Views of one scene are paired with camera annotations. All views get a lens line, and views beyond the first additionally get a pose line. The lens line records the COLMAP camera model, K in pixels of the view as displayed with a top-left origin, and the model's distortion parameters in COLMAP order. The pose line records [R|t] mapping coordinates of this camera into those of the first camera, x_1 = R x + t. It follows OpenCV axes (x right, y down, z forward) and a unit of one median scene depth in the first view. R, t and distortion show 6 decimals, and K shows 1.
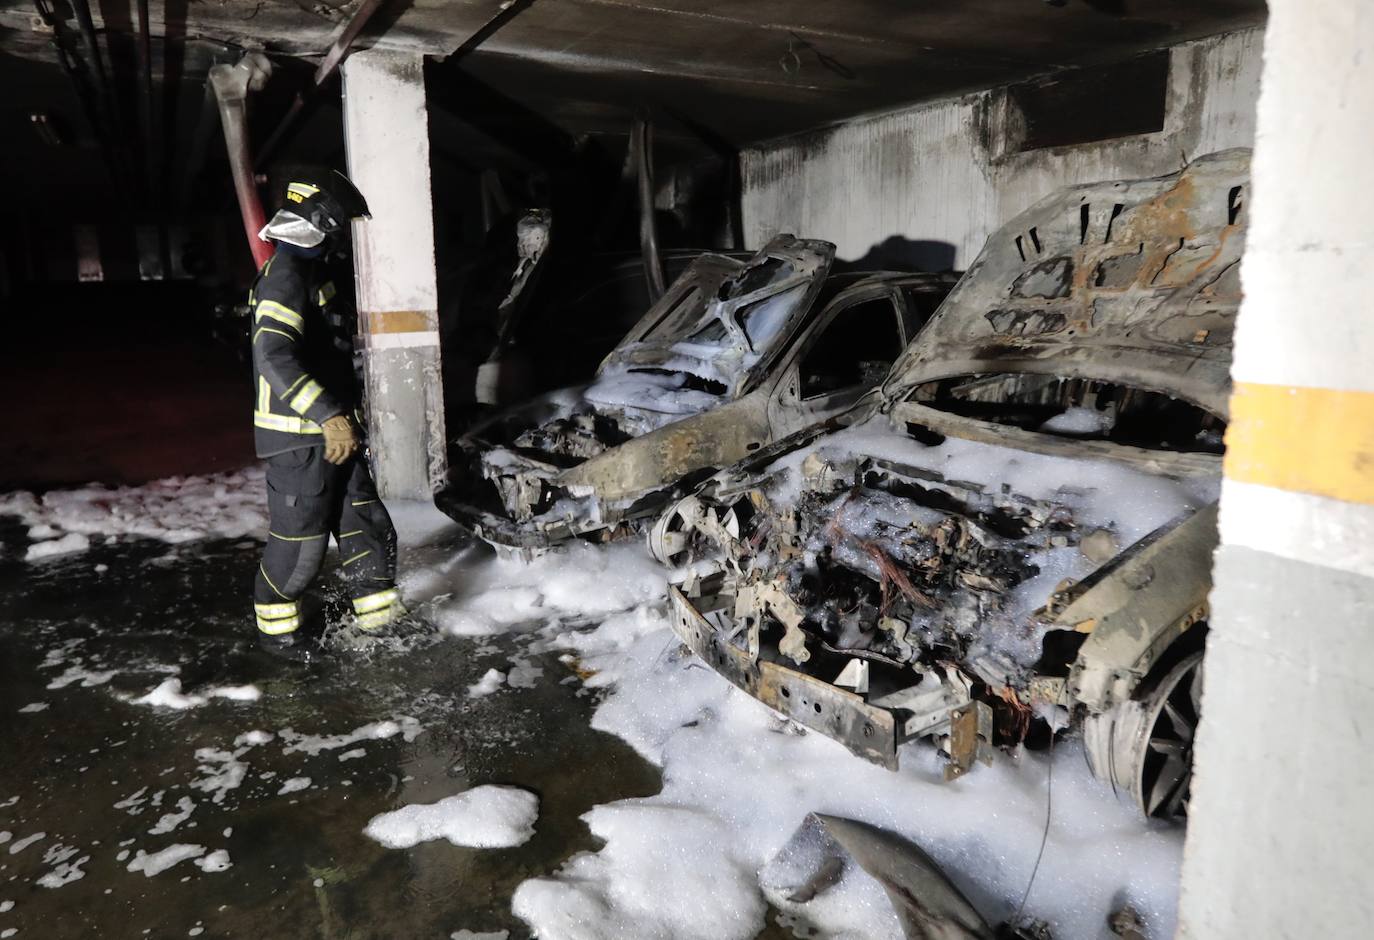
lens RADIAL K [[917.3, 0, 644.5], [0, 917.3, 468.7], [0, 0, 1]] dist [-0.048377, 0.021089]
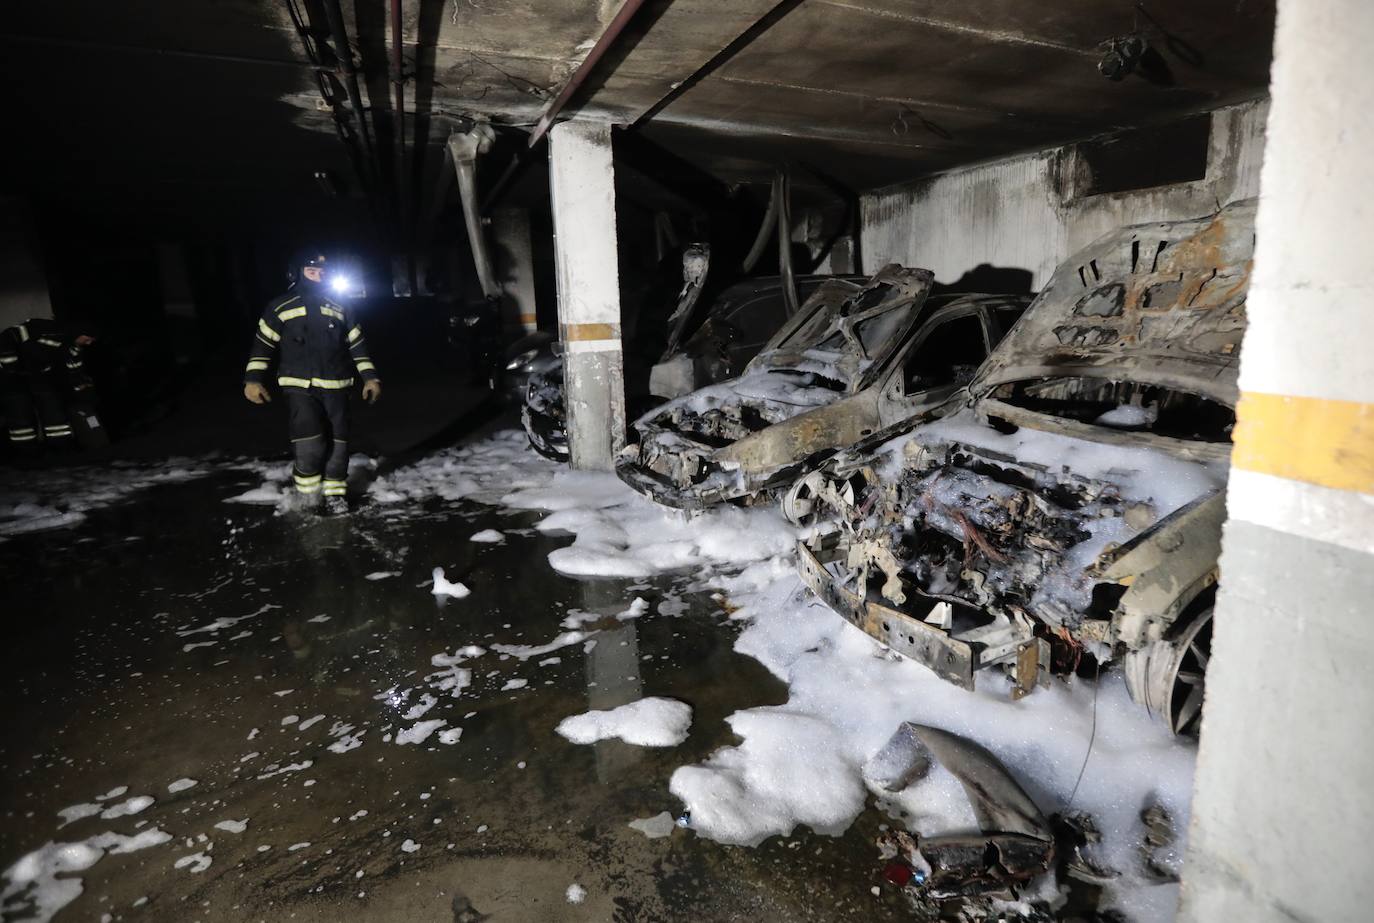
lens RADIAL K [[727.0, 0, 741.4], [0, 727.0, 448.8], [0, 0, 1]] dist [-0.046440, 0.018888]
pose [[0.998365, 0.012639, -0.055742, 0.002909], [-0.012478, 0.999917, 0.003230, -0.002561], [0.055778, -0.002529, 0.998440, -0.010335]]
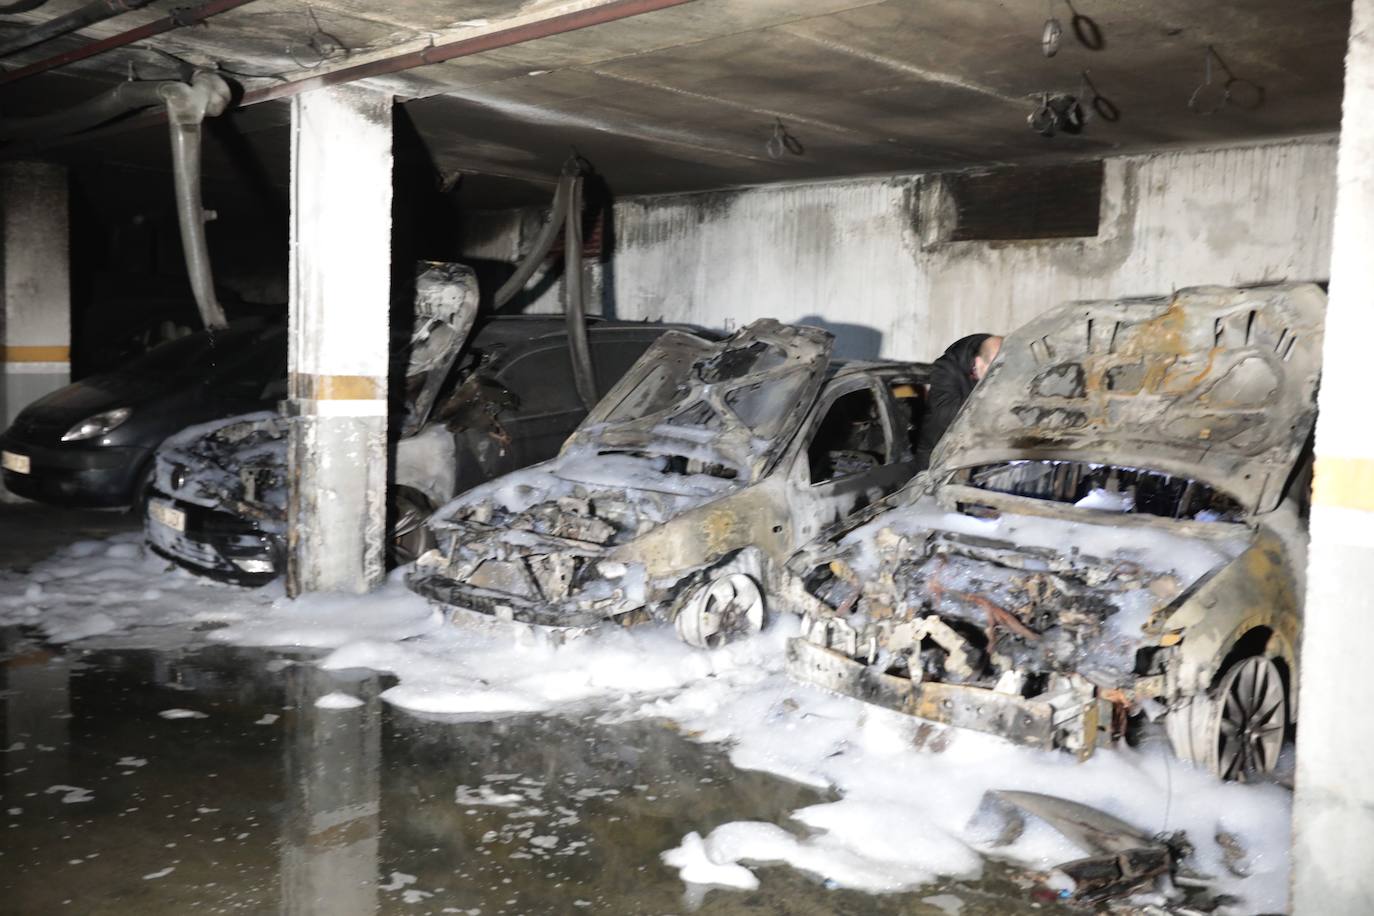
lens RADIAL K [[1312.4, 0, 691.6], [0, 1312.4, 464.6], [0, 0, 1]] dist [0.046441, 0.000000]
pose [[0.956032, 0.030704, 0.291652, -0.376847], [0.001358, 0.994030, -0.109099, 0.060045], [-0.293261, 0.104698, 0.950282, -0.338527]]
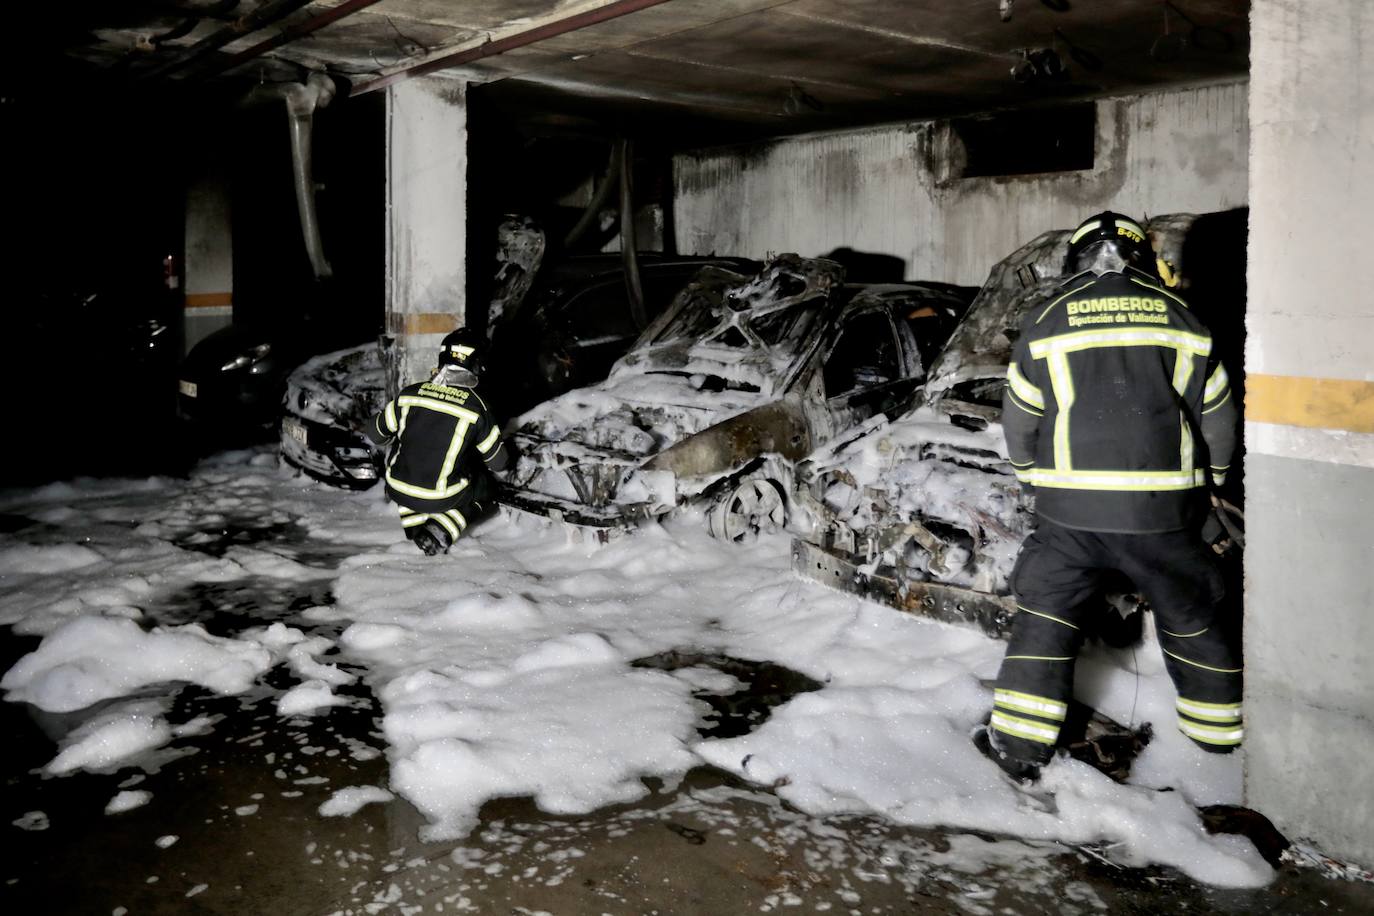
lens RADIAL K [[1134.3, 0, 614.4], [0, 1134.3, 303.1], [0, 0, 1]] dist [0.012079, 0.018955]
pose [[0.987378, 0.021699, 0.156886, -0.315140], [0.005754, 0.985001, -0.172453, 0.049684], [-0.158275, 0.171179, 0.972444, -0.356118]]
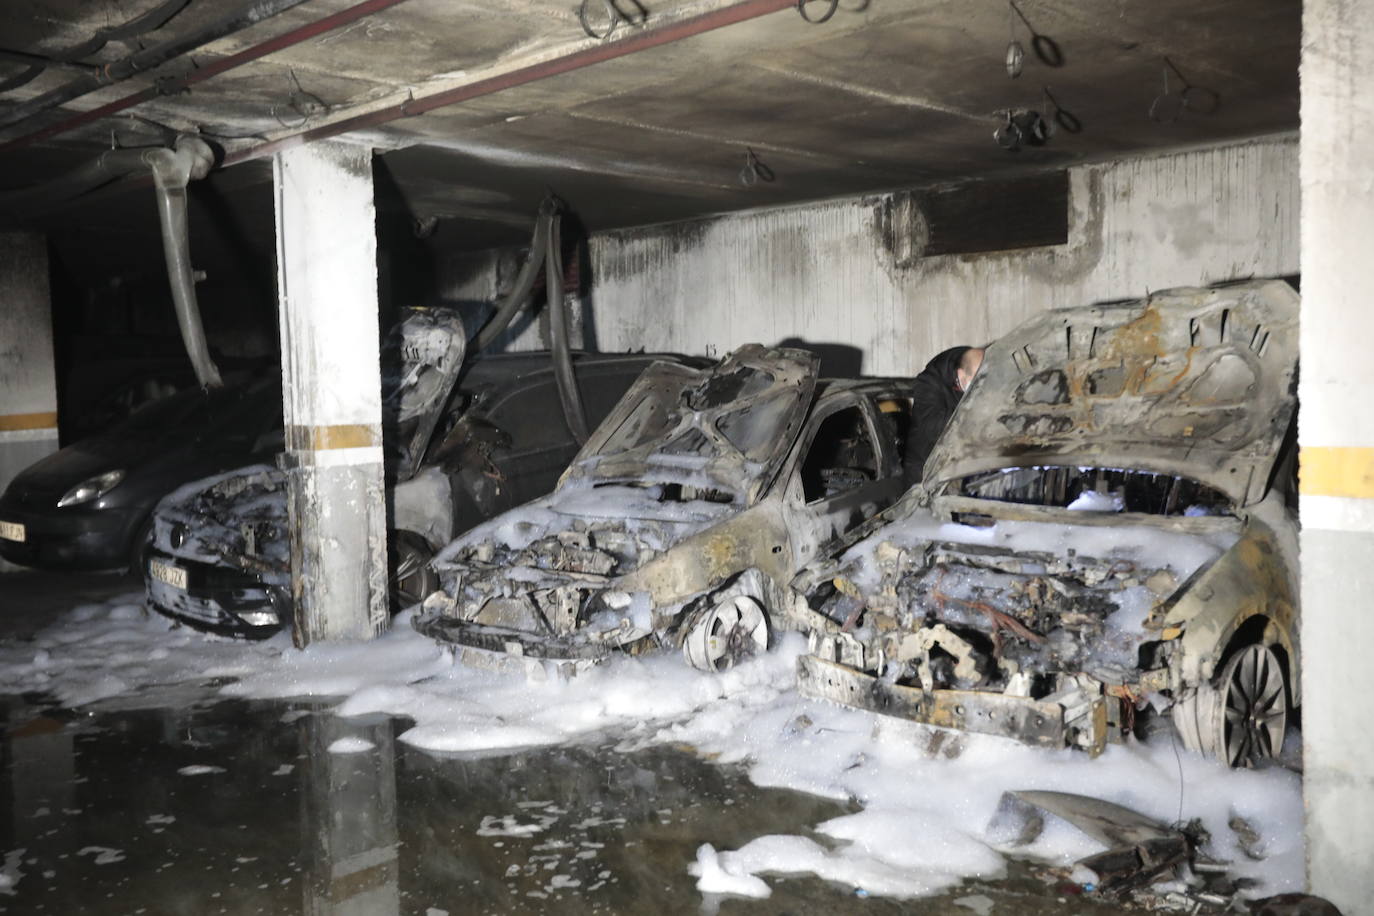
lens RADIAL K [[1312.4, 0, 691.8], [0, 1312.4, 460.4], [0, 0, 1]] dist [0.046441, 0.000000]
pose [[0.951813, -0.021292, 0.305939, -0.399712], [0.064293, 0.989272, -0.131174, 0.060782], [-0.299864, 0.144523, 0.942971, -0.356298]]
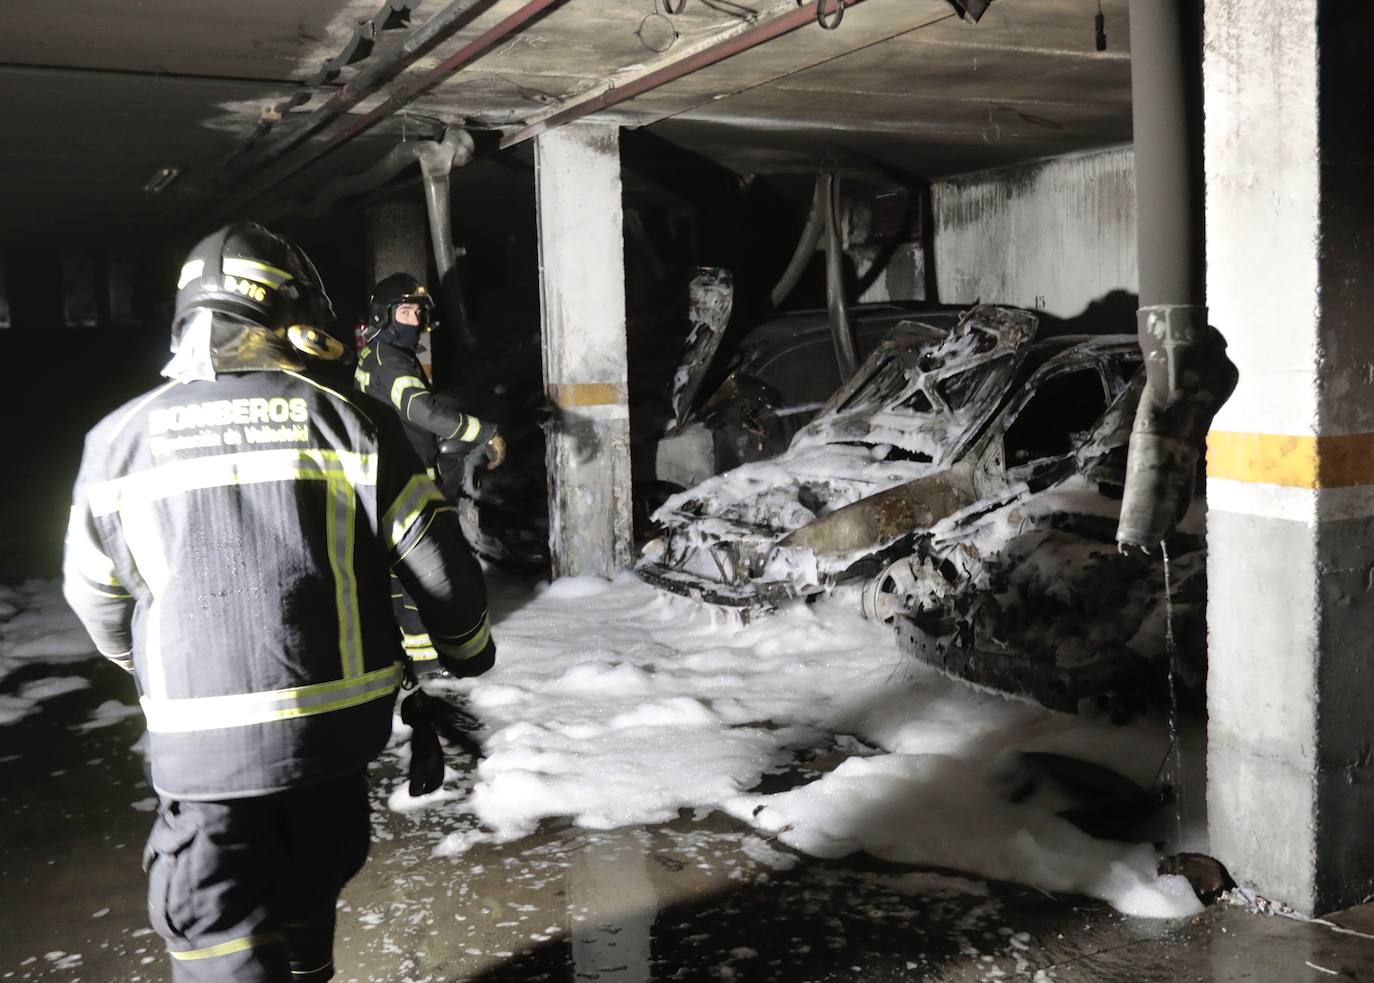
lens RADIAL K [[1443.0, 0, 748.0], [0, 1443.0, 475.4], [0, 0, 1]] dist [0.001466, 0.000000]
pose [[0.999877, -0.005216, -0.014773, -0.093218], [0.003798, 0.995521, -0.094468, 0.082546], [0.015200, 0.094400, 0.995418, -0.603447]]
